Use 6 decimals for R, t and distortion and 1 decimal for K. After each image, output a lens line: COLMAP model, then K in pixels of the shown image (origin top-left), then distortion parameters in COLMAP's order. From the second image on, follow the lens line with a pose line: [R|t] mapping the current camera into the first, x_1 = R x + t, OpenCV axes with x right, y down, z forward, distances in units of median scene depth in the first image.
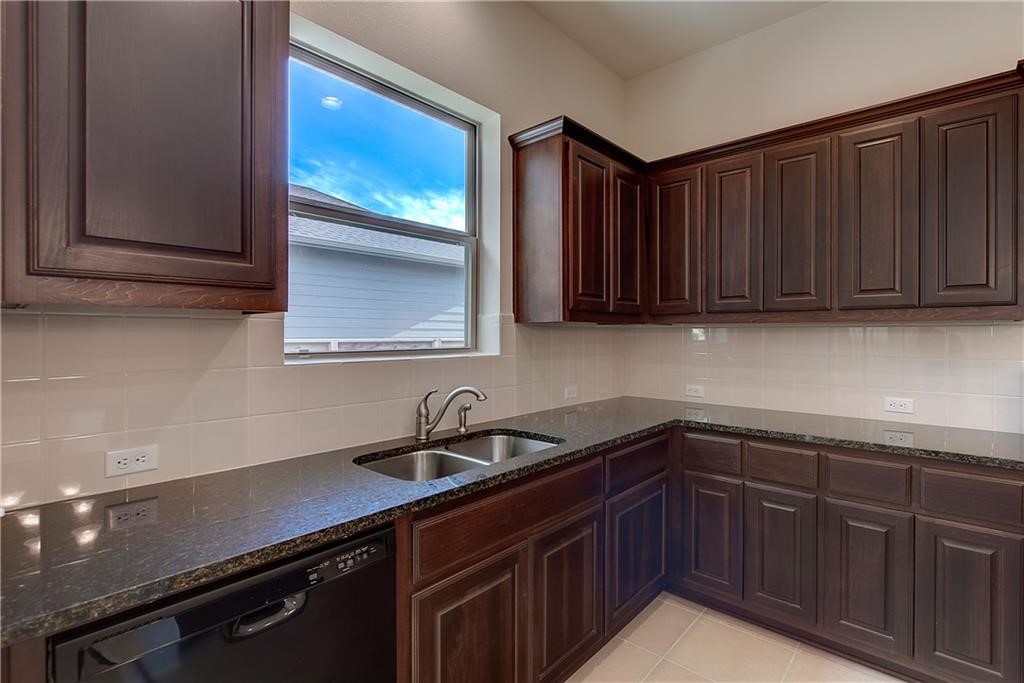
lens RADIAL K [[479.1, 0, 510.5], [0, 479.1, 331.7], [0, 0, 1]] dist [-0.002758, -0.000504]
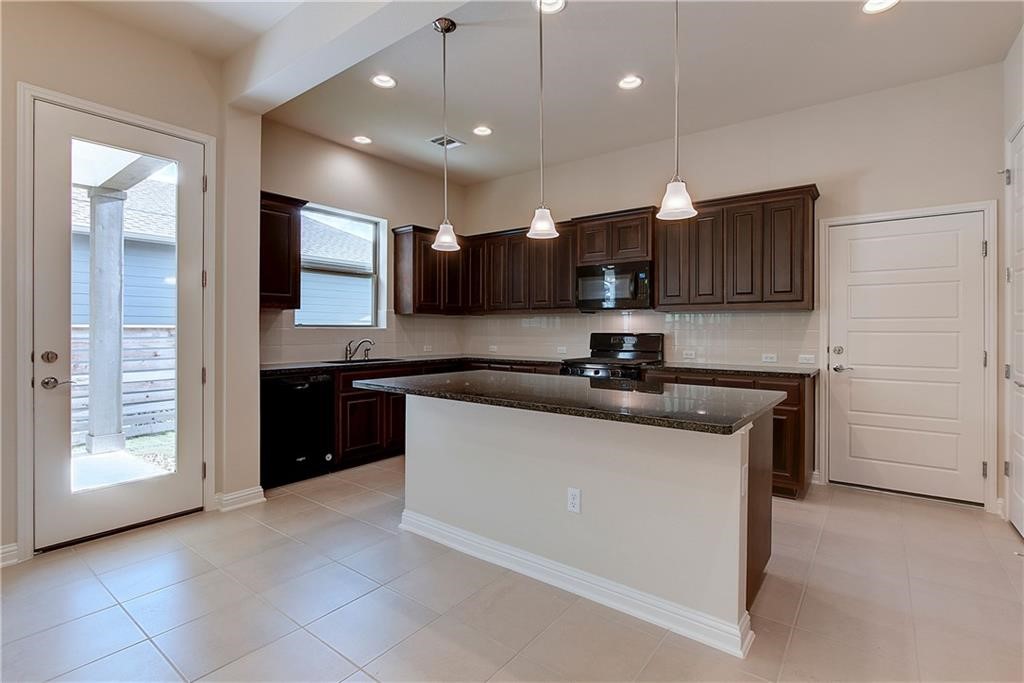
lens RADIAL K [[479.1, 0, 517.2], [0, 479.1, 326.8], [0, 0, 1]] dist [-0.002758, -0.000504]
pose [[0.995277, 0.002780, 0.097039, 0.425036], [-0.002876, 0.999996, 0.000849, 0.043323], [-0.097036, -0.001124, 0.995280, -1.479625]]
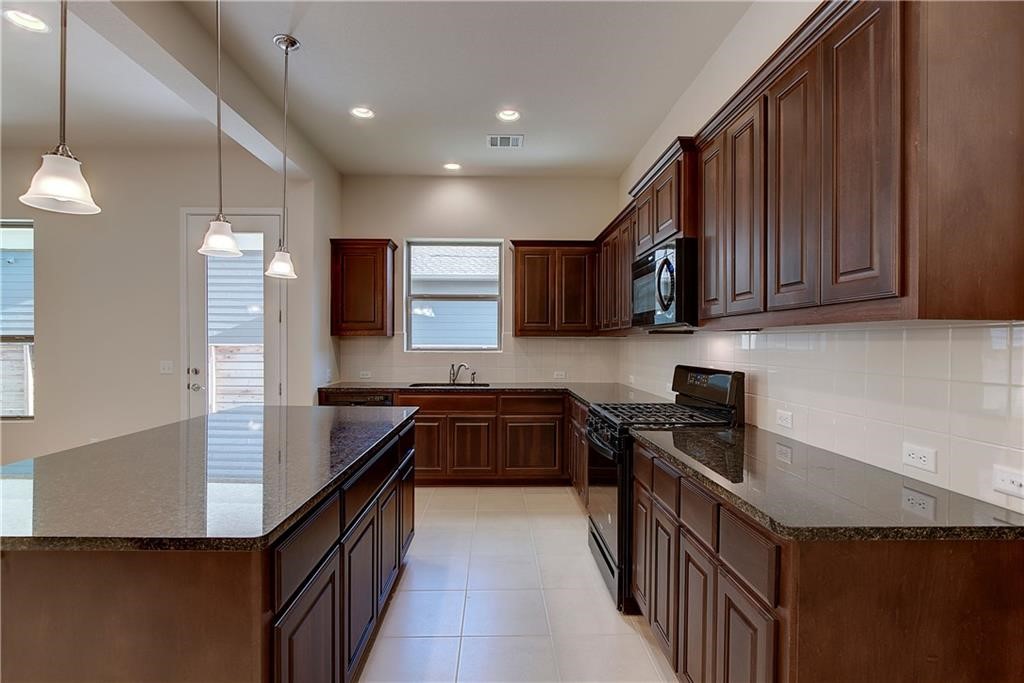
lens RADIAL K [[479.1, 0, 511.6], [0, 479.1, 345.9], [0, 0, 1]] dist [-0.002758, -0.000504]
pose [[0.695850, 0.008093, -0.718142, 1.792845], [0.002240, 0.999907, 0.013439, -0.009142], [0.718184, -0.010960, 0.695767, -0.529385]]
